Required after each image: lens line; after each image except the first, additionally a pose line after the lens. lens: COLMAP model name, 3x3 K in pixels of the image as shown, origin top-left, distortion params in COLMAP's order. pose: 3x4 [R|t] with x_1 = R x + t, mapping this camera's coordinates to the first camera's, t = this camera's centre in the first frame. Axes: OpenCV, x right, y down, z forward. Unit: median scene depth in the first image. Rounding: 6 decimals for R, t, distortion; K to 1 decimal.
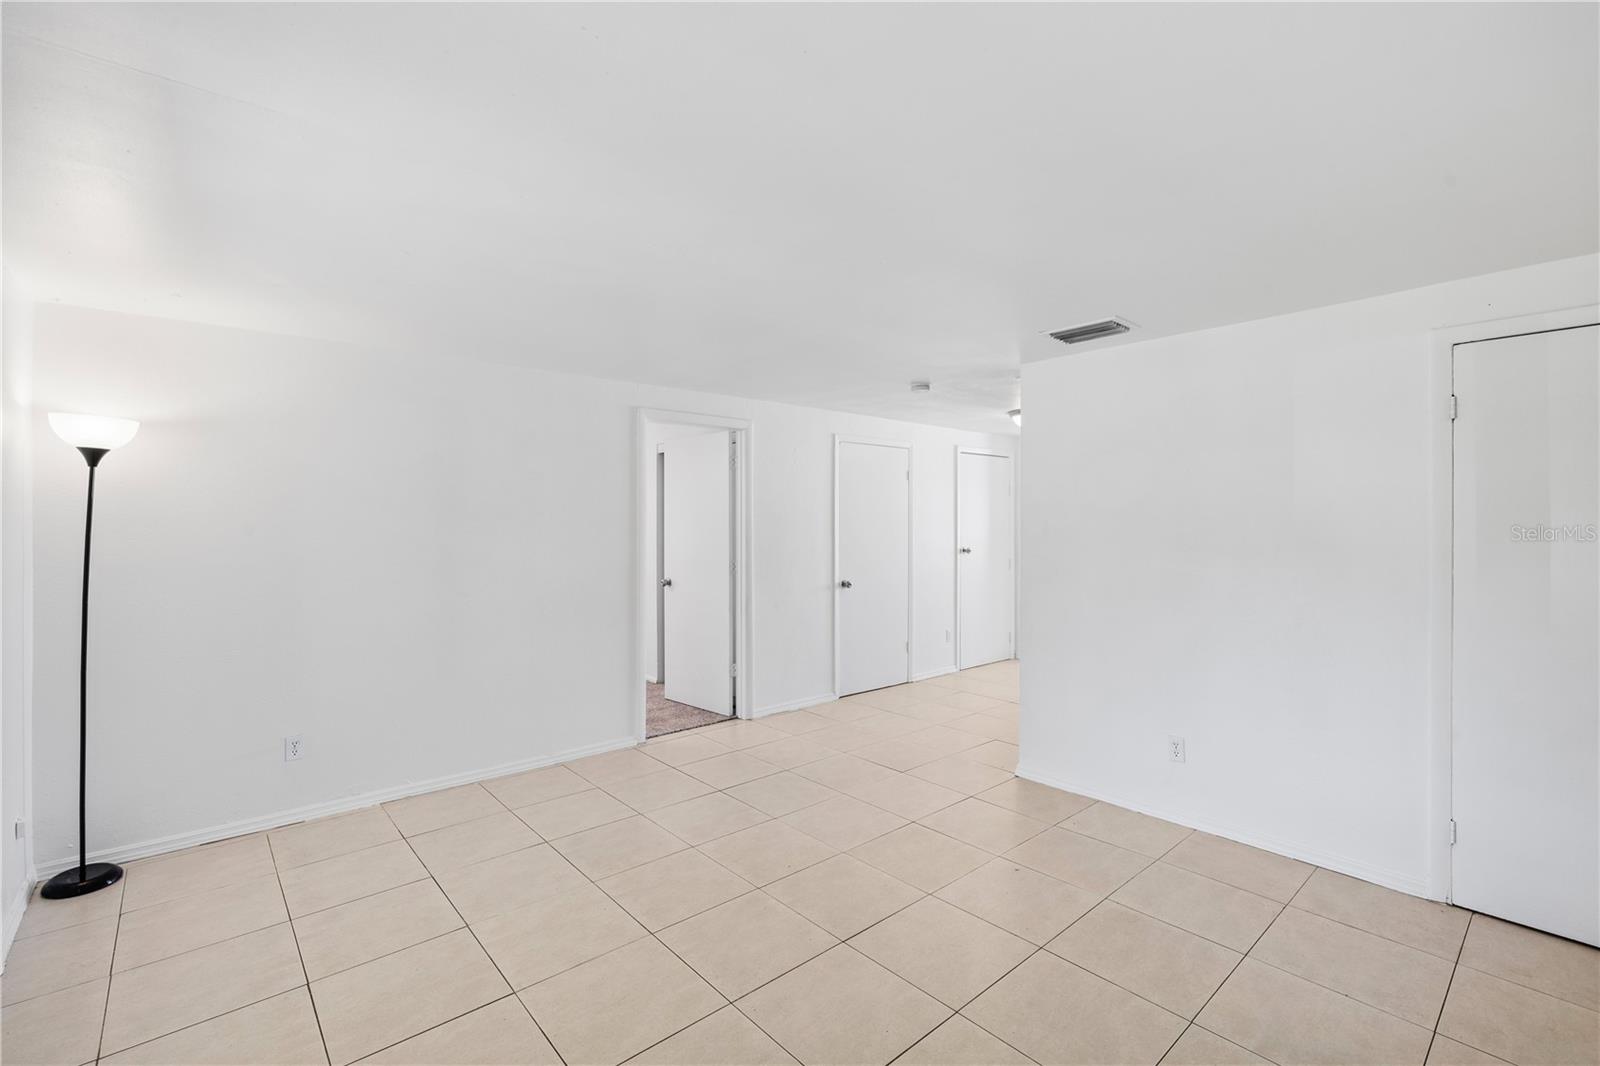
lens RADIAL K [[715.3, 0, 800.6], [0, 715.3, 528.2], [0, 0, 1]] dist [-0.000140, 0.001861]
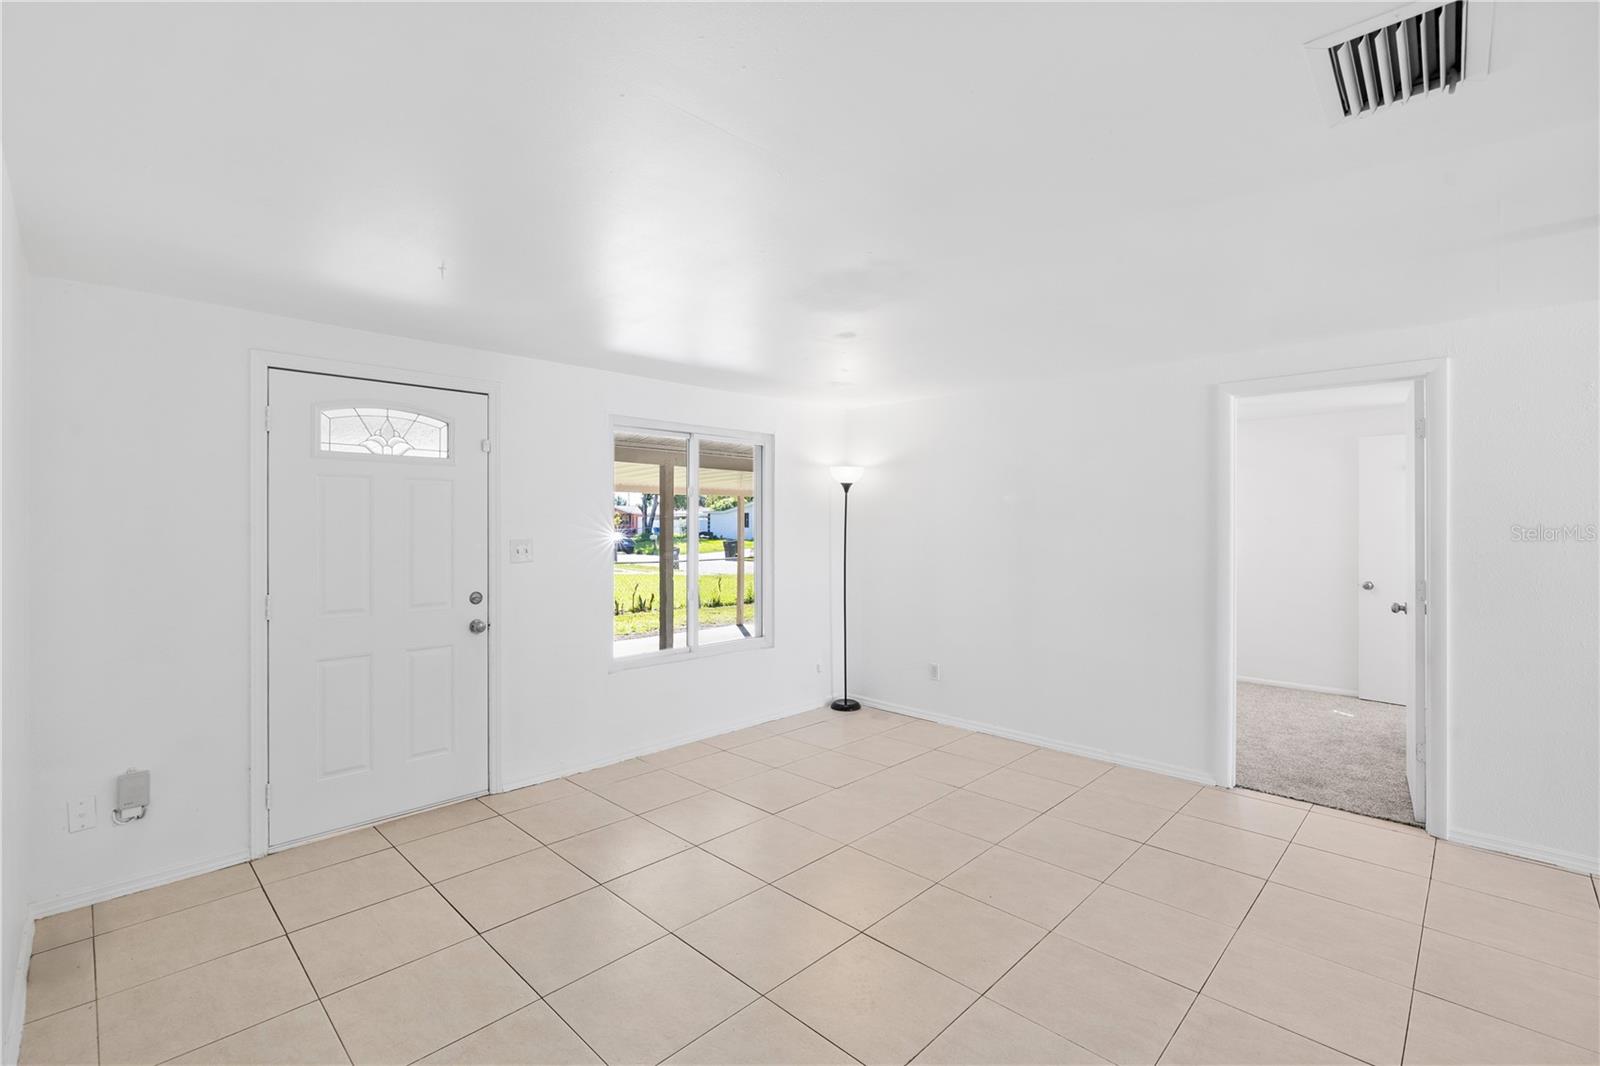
lens RADIAL K [[715.3, 0, 798.9], [0, 715.3, 529.0], [0, 0, 1]] dist [-0.000140, 0.001861]
pose [[0.075613, 0.008282, -0.997103, 0.667819], [-0.008728, 0.999933, 0.007644, -0.001217], [0.997099, 0.008125, 0.075680, 0.523687]]
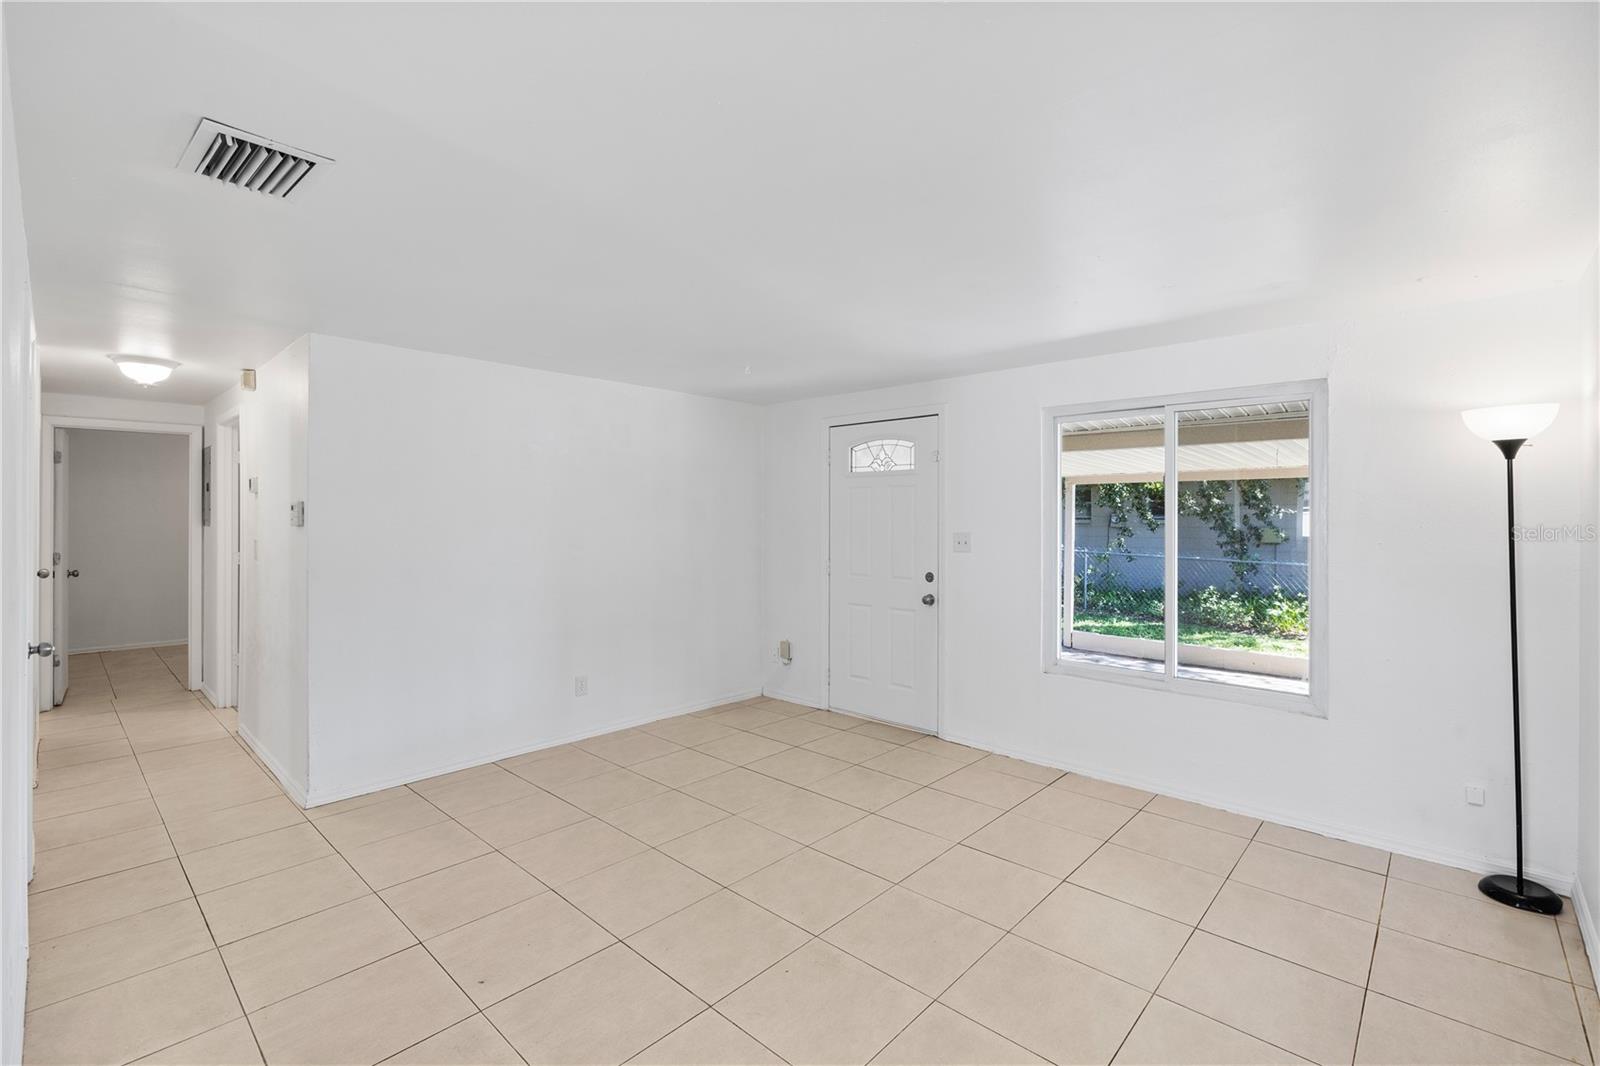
lens RADIAL K [[715.3, 0, 793.7], [0, 715.3, 520.0], [0, 0, 1]] dist [-0.000140, 0.001861]
pose [[-0.995187, -0.000010, -0.097993, 0.039266], [-0.001519, 0.999881, 0.015331, -0.013123], [0.097982, 0.015406, -0.995069, 1.338397]]
